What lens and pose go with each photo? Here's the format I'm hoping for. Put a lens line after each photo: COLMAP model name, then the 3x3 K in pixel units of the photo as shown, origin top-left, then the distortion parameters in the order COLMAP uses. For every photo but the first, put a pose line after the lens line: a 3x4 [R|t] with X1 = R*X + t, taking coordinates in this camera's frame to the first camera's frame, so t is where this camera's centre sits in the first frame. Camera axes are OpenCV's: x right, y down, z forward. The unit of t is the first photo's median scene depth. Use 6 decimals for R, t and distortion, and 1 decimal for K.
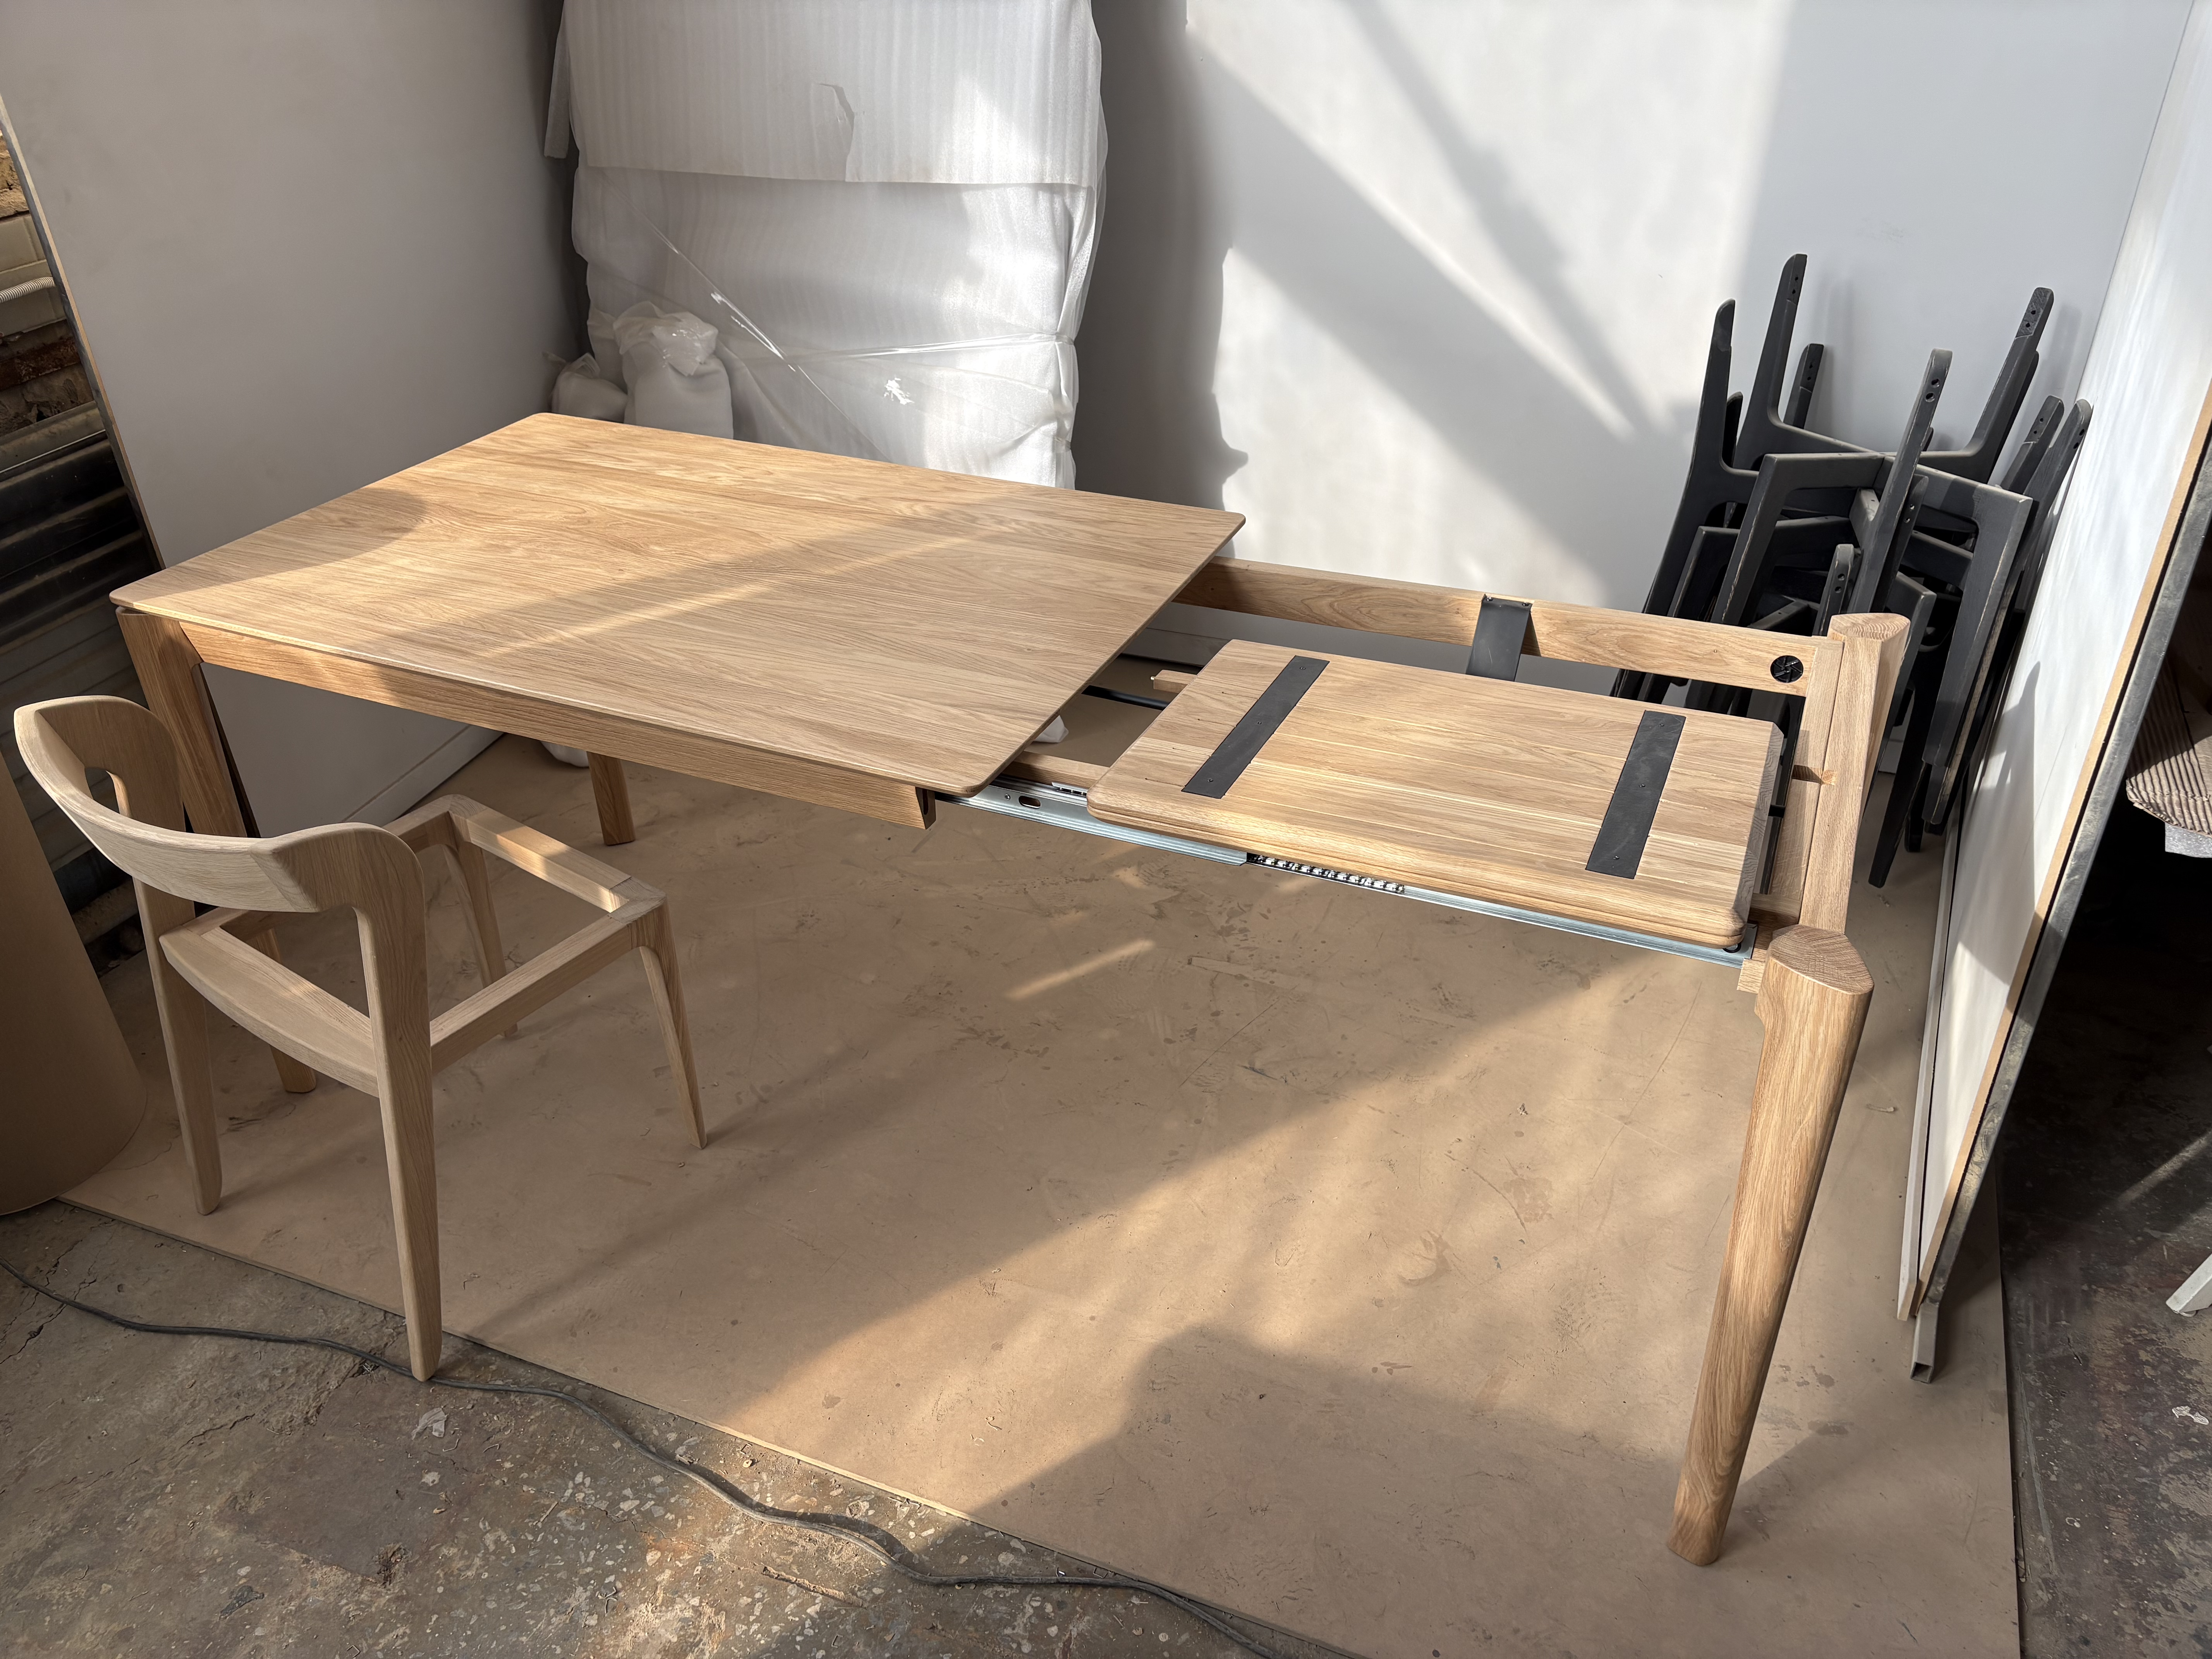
lens RADIAL K [[1679.1, 0, 1106.8], [0, 1679.1, 846.3], [0, 0, 1]] dist [0.051792, -0.056702]
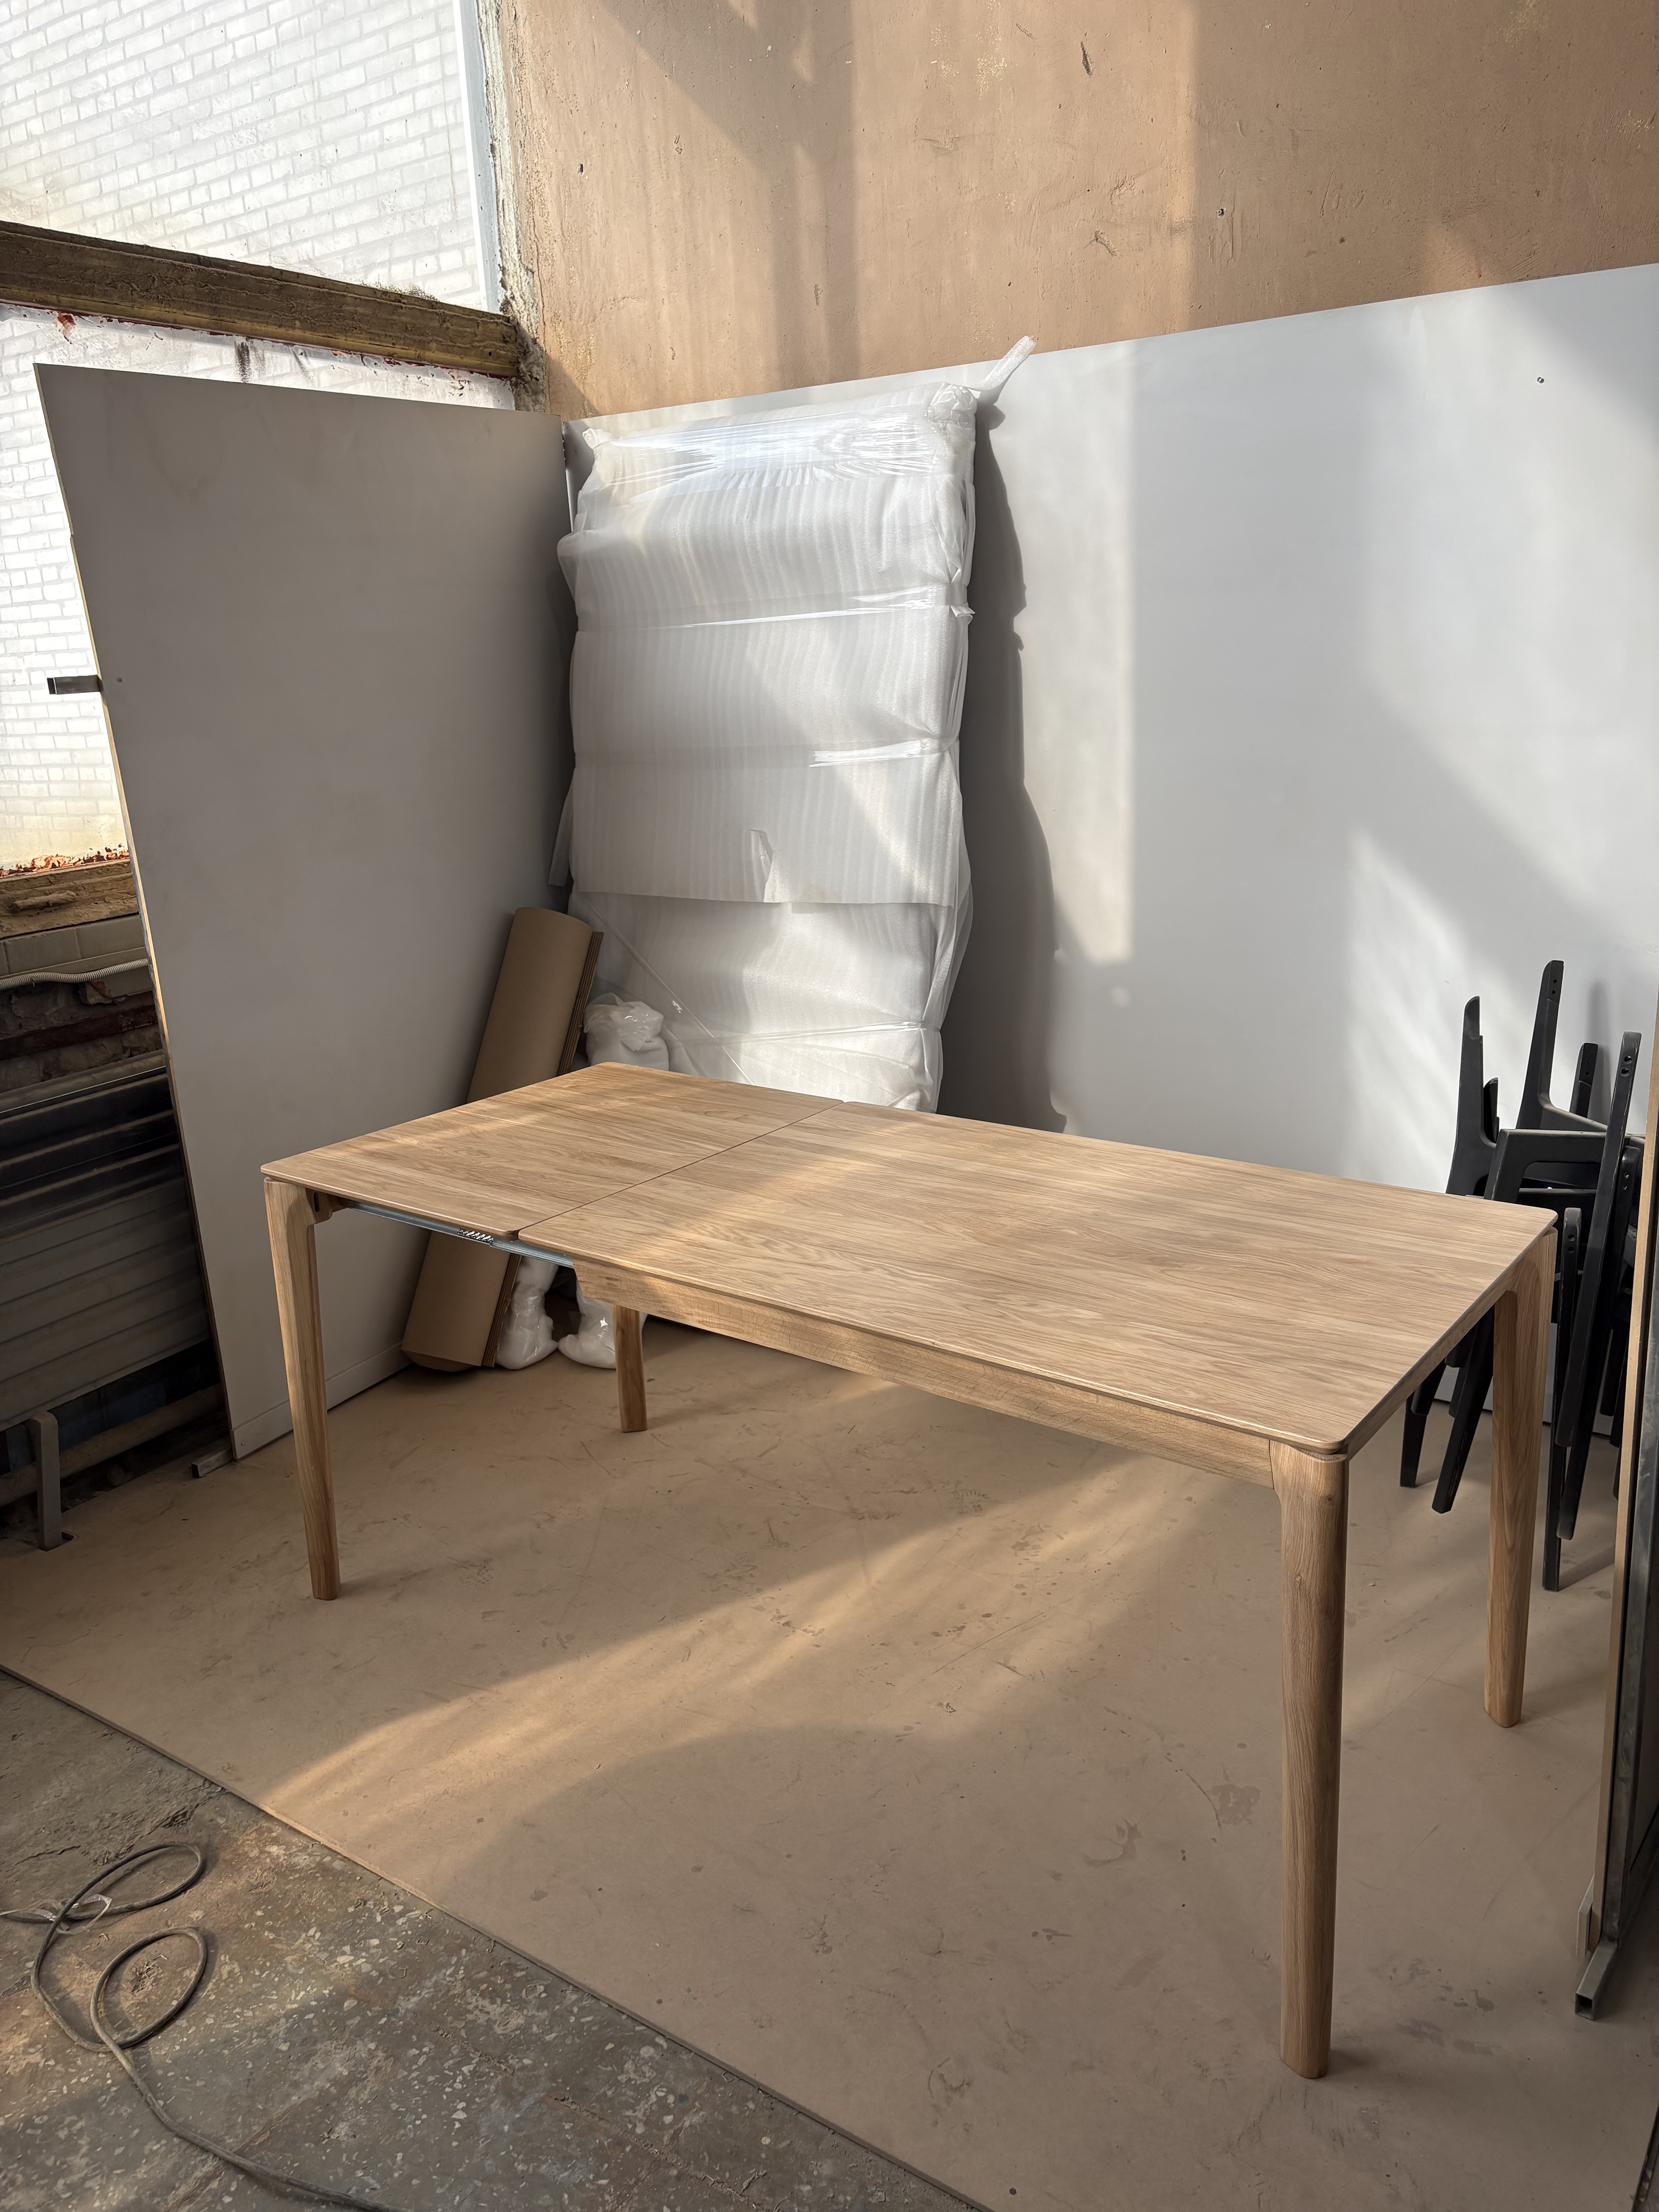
lens RADIAL K [[1679.1, 0, 845.8], [0, 1679.1, 1098.1], [0, 0, 1]] dist [0.051792, -0.056702]
pose [[0.977587, 0.032628, -0.207989, 0.232346], [-0.089481, 0.958640, -0.270190, 0.101039], [0.190570, 0.282745, 0.940073, -0.146075]]
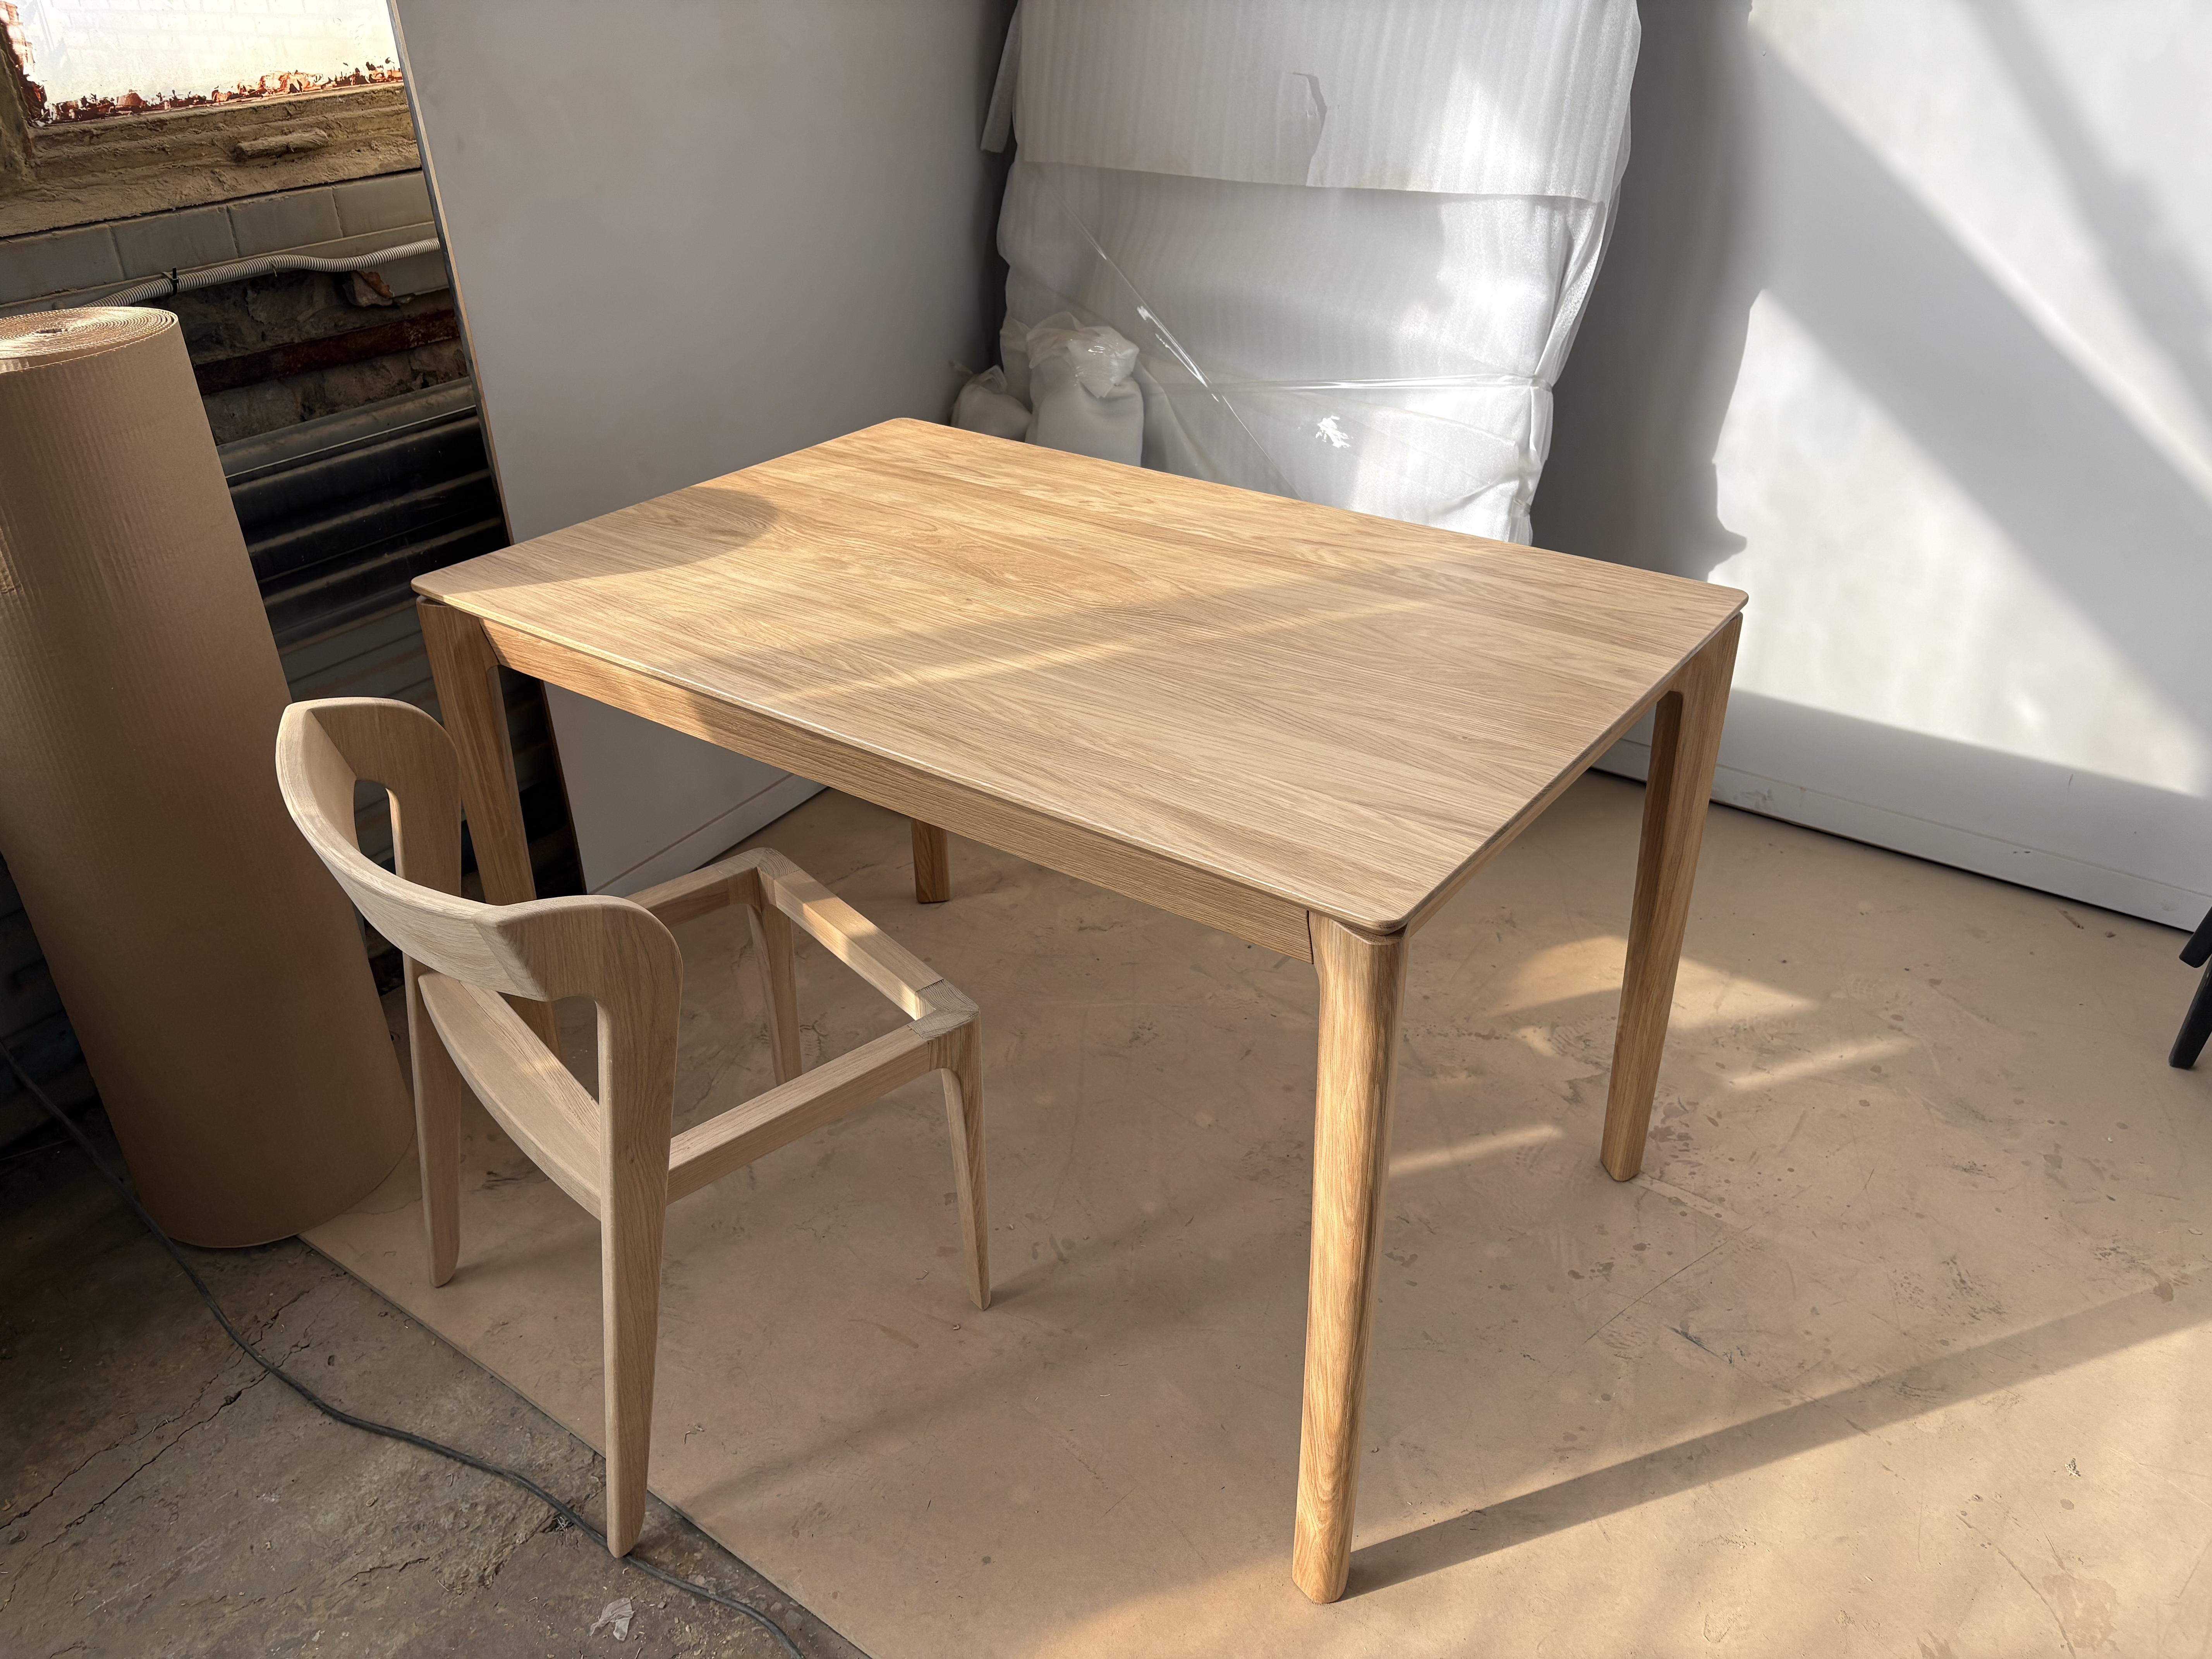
lens RADIAL K [[1679.1, 0, 1105.1], [0, 1679.1, 849.3], [0, 0, 1]] dist [0.051792, -0.056702]
pose [[0.969098, 0.128630, -0.210483, -0.040815], [-0.134938, 0.990728, -0.015823, -0.043838], [0.206496, 0.043736, 0.977469, 0.214781]]
